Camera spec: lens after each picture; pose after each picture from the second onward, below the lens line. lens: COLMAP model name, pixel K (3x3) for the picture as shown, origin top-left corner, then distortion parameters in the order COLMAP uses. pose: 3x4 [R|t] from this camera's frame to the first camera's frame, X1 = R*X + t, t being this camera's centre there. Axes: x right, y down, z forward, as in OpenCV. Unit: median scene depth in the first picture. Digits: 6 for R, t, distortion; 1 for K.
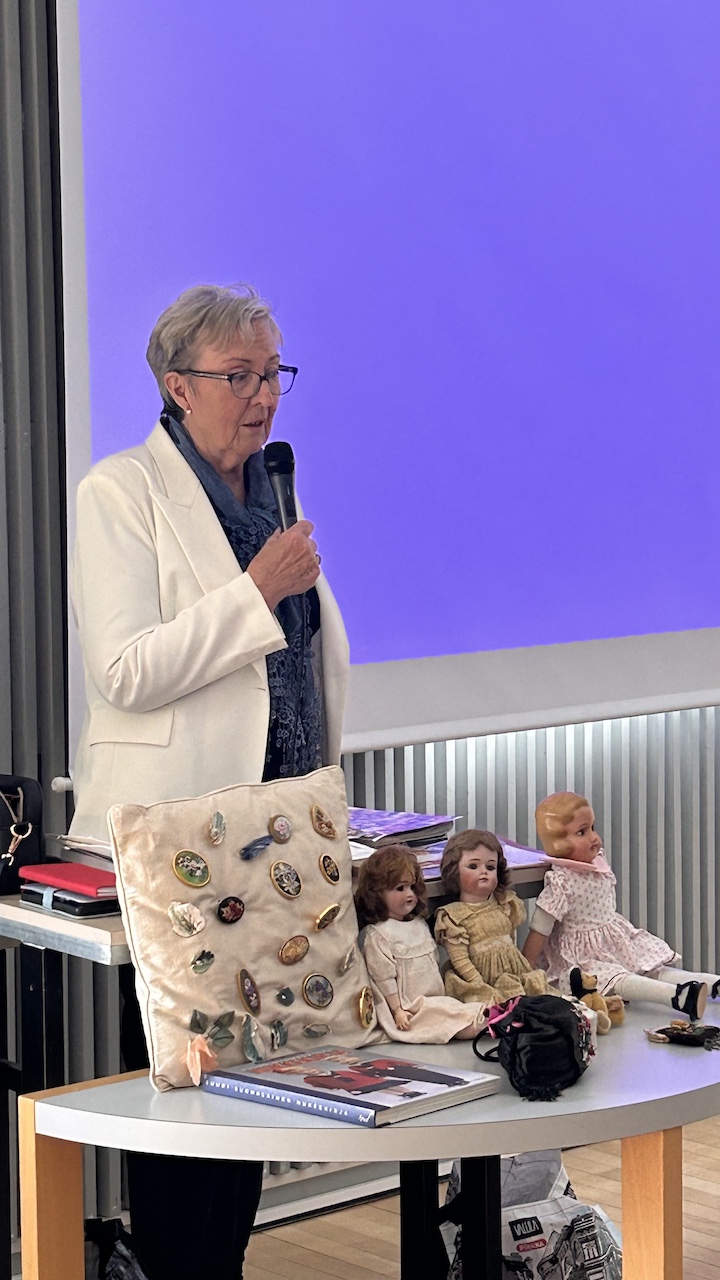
lens RADIAL K [[2929.2, 0, 359.5], [0, 2929.2, 638.5], [0, 0, 1]] dist [0.485116, 0.000000]
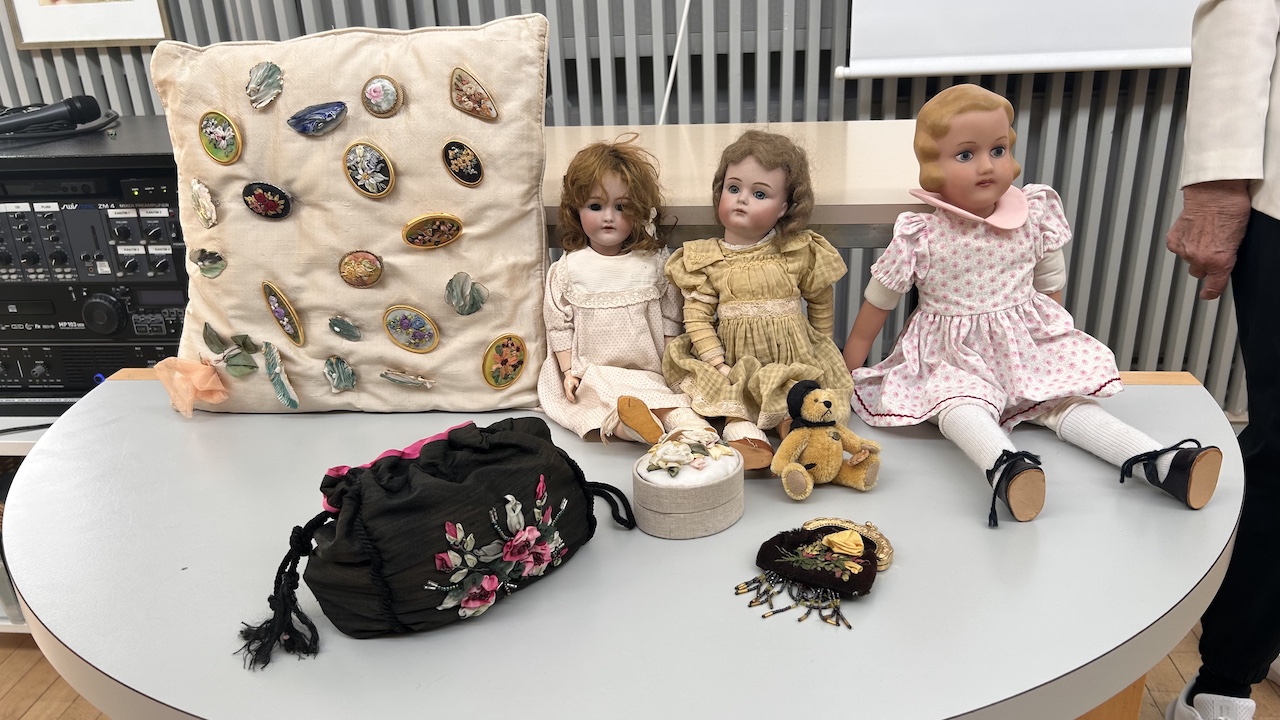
lens RADIAL K [[987.2, 0, 628.0], [0, 987.2, 357.1], [0, 0, 1]] dist [0.014356, 0.000317]
pose [[0.681604, 0.254728, -0.685952, 0.191174], [-0.035248, 0.947791, 0.316937, 0.047219], [0.730872, -0.191847, 0.654997, 0.879657]]
